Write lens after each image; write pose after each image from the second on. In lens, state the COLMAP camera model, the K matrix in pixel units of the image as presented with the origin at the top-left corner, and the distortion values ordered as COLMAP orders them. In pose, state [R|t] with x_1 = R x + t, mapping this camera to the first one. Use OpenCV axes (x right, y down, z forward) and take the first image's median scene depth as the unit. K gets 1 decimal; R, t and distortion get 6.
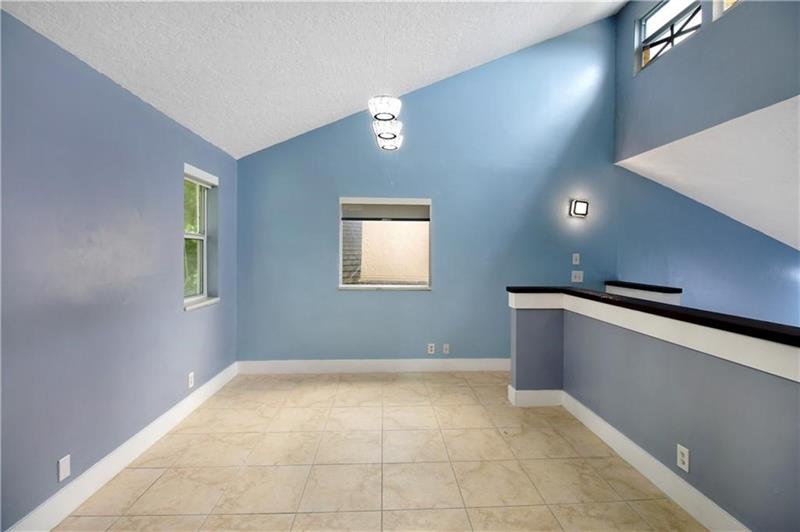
lens RADIAL K [[392.0, 0, 398.6], [0, 392.0, 256.2], [0, 0, 1]] dist [-0.002398, -0.001590]
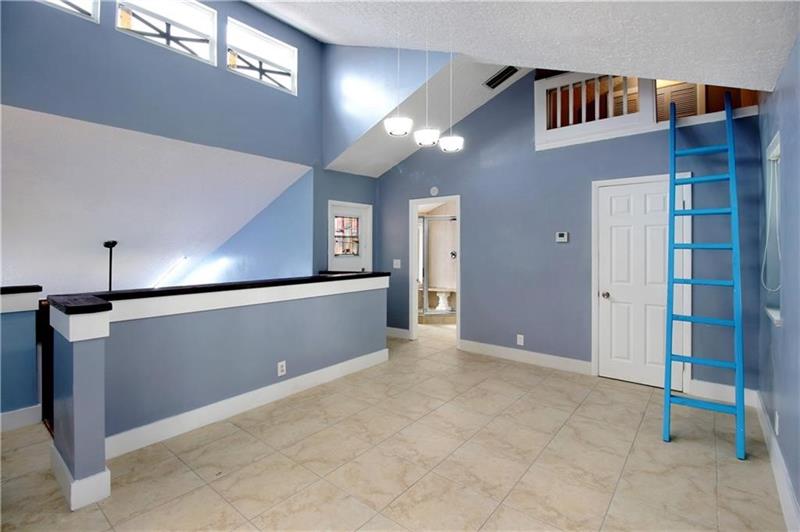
lens RADIAL K [[374.4, 0, 399.7], [0, 374.4, 246.8], [0, 0, 1]] dist [-0.003151, -0.000557]
pose [[-0.751326, -0.008933, 0.659871, -0.410284], [0.000170, 0.999906, 0.013729, -0.011411], [-0.659932, 0.010427, -0.751253, 1.109885]]
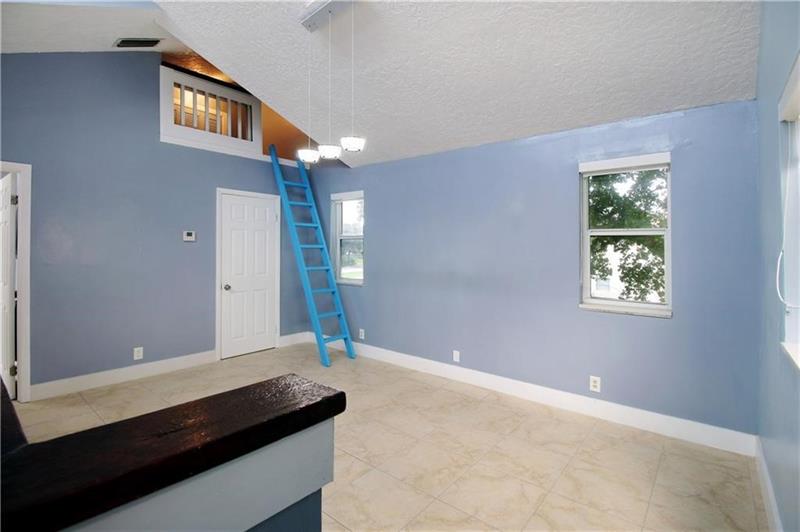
lens RADIAL K [[374.4, 0, 399.7], [0, 374.4, 246.8], [0, 0, 1]] dist [-0.003151, -0.000557]
pose [[-0.682703, -0.016393, -0.730512, 0.419178], [-0.016894, 0.999835, -0.006648, 0.005252], [0.730500, 0.007803, -0.682868, 1.193258]]
